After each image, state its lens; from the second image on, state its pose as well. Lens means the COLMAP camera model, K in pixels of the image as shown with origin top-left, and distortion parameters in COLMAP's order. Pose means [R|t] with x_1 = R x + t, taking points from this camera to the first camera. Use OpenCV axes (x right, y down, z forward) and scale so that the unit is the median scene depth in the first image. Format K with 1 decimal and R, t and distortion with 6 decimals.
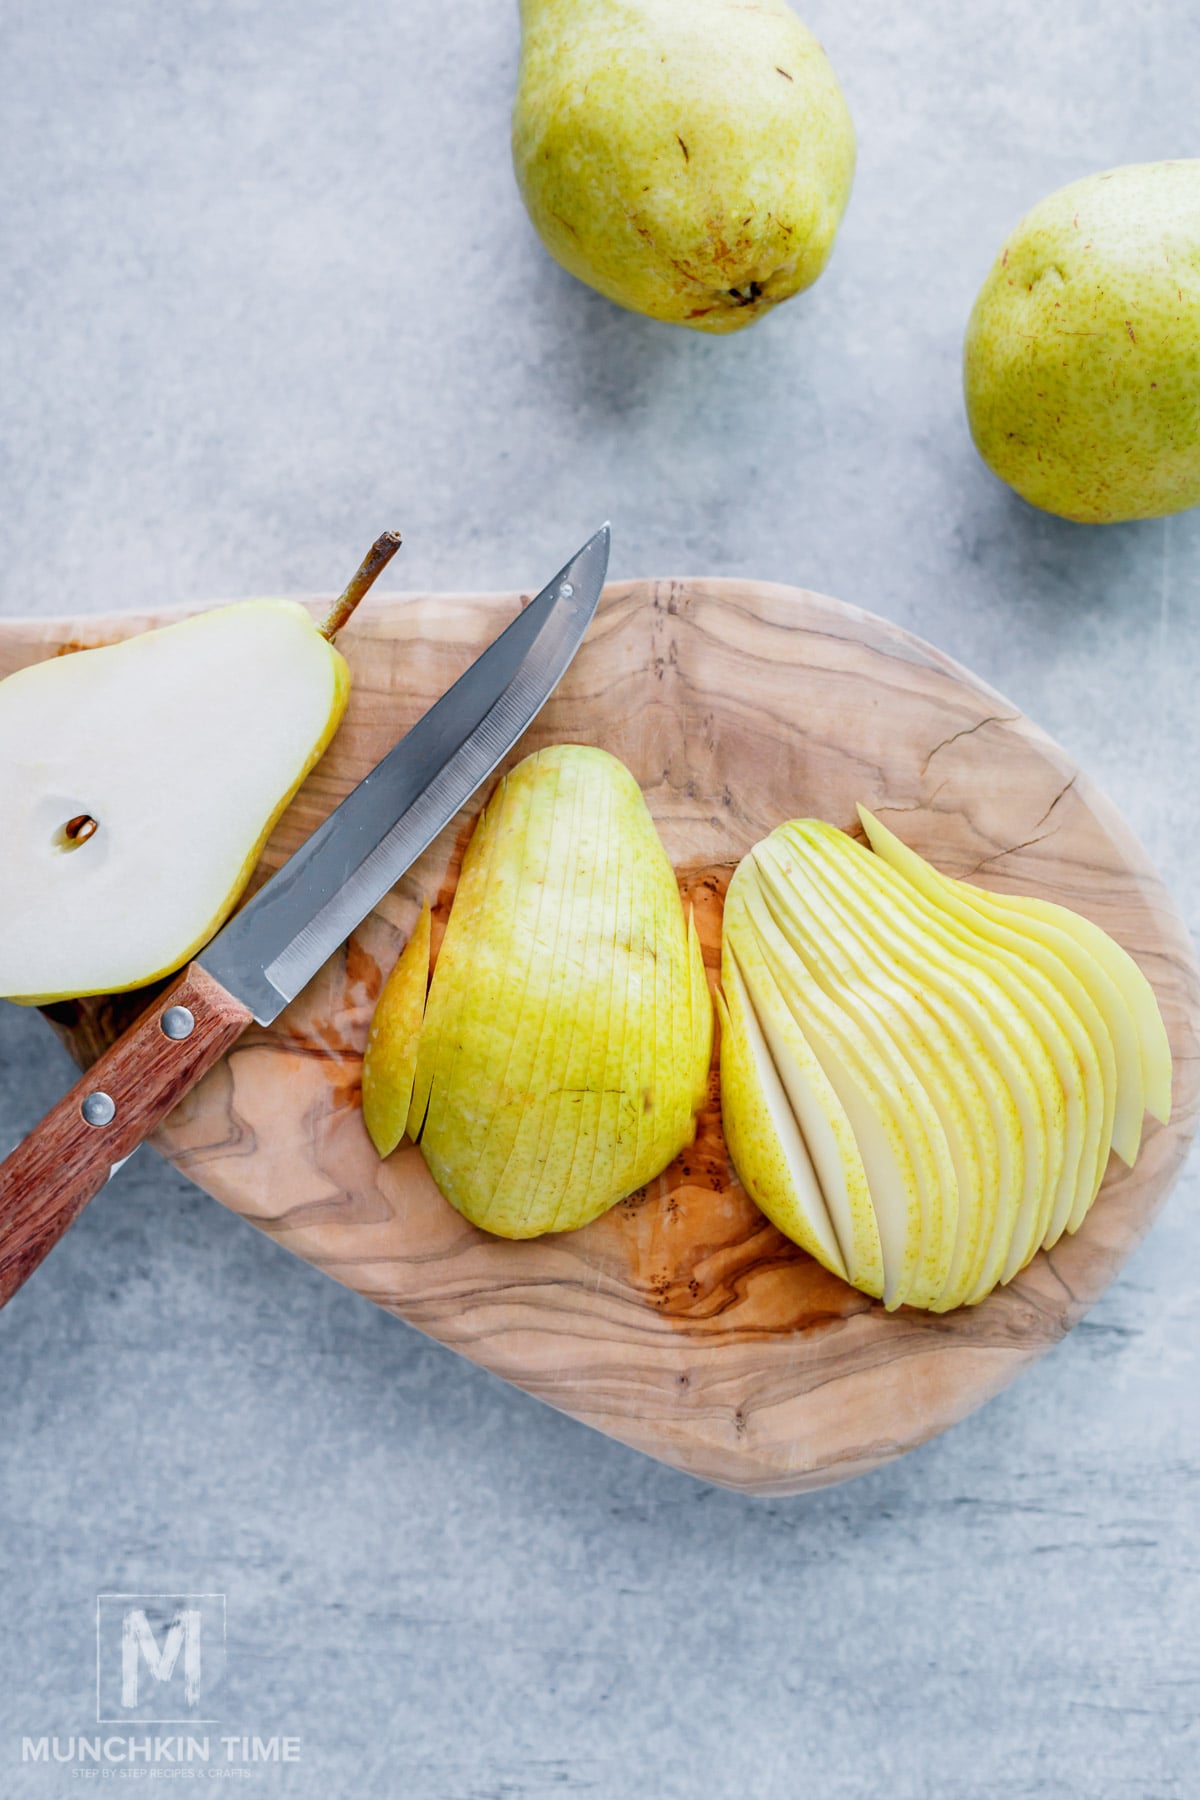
lens RADIAL K [[2888.5, 0, 597.2], [0, 2888.5, 948.1], [0, 0, 1]] dist [-0.143552, -0.106824]
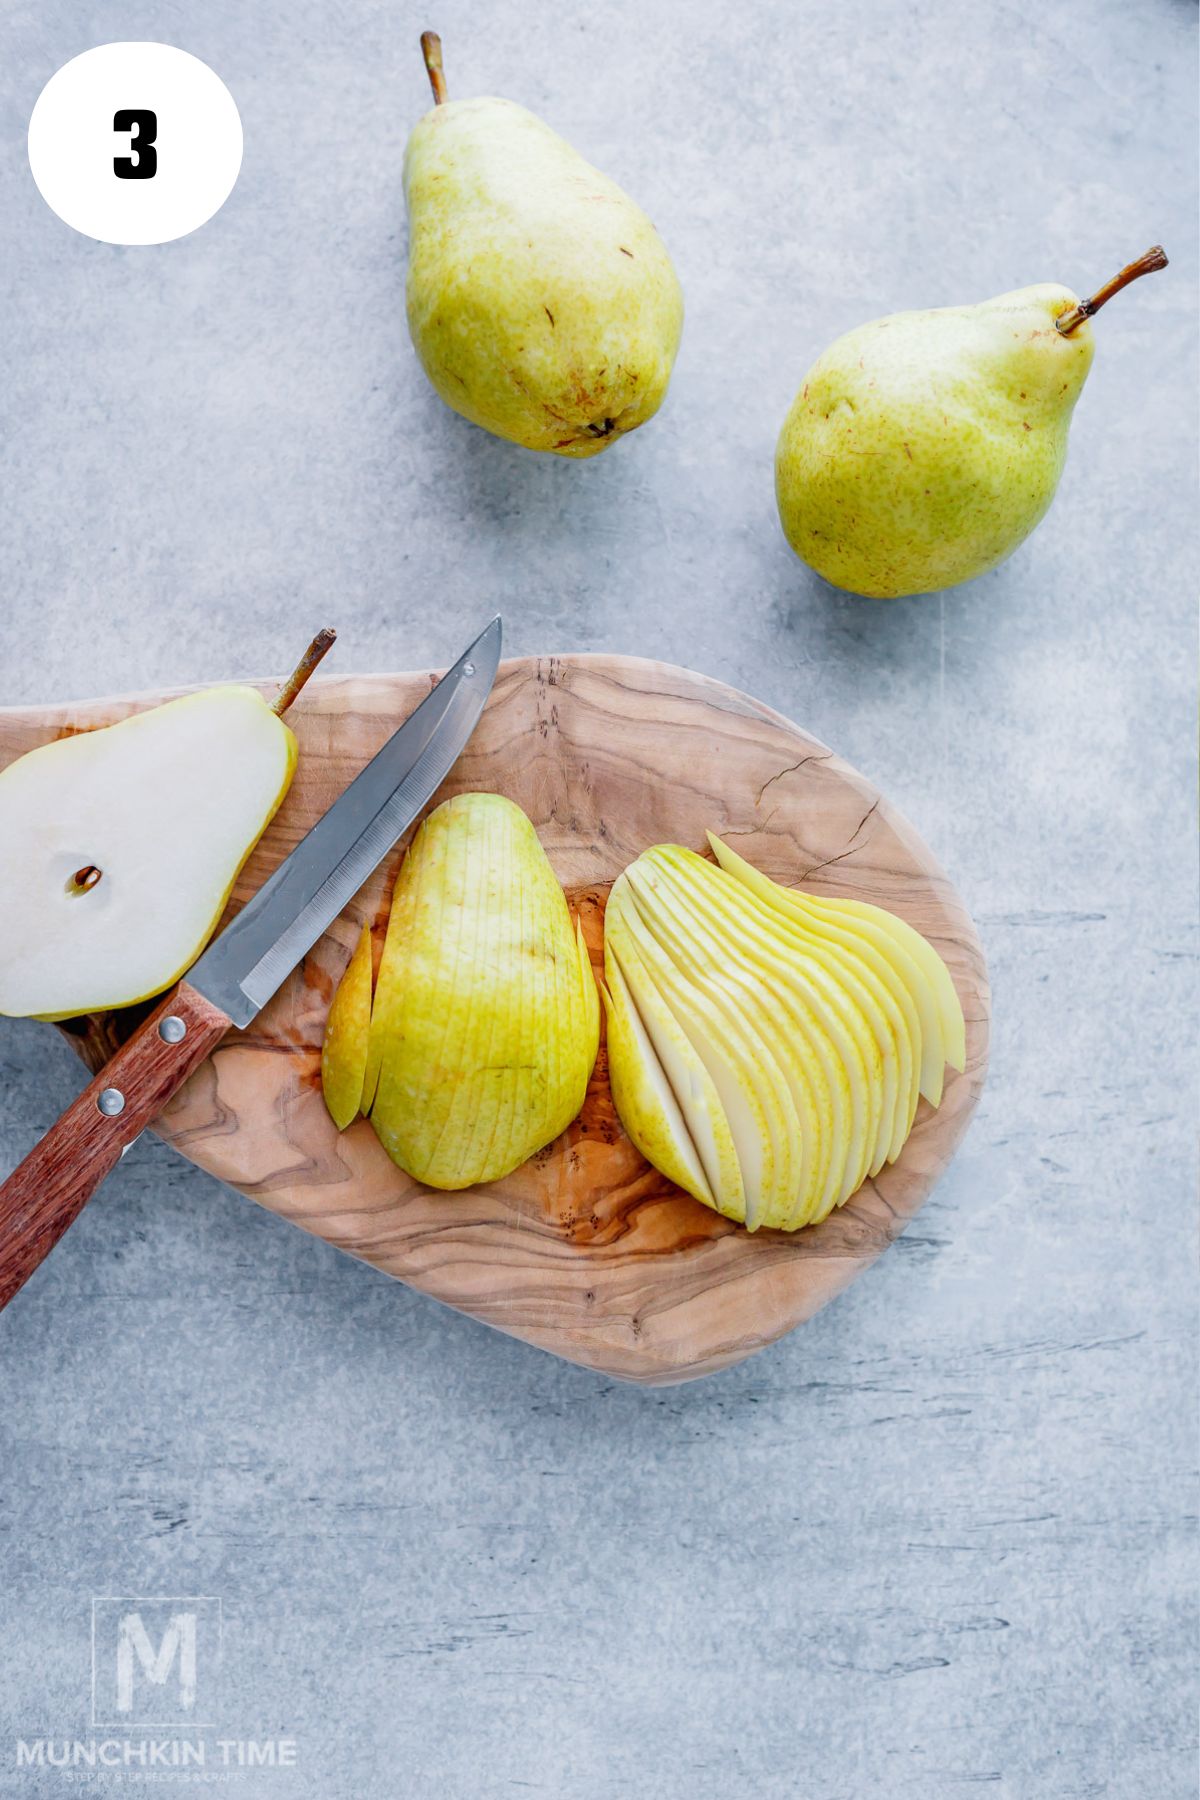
lens RADIAL K [[2888.5, 0, 597.2], [0, 2888.5, 948.1], [0, 0, 1]] dist [-0.143552, -0.106824]
pose [[0.996238, -0.045064, 0.074026, -0.052374], [0.045000, 0.998984, 0.002531, -0.004070], [-0.074065, 0.000810, 0.997253, -0.249252]]
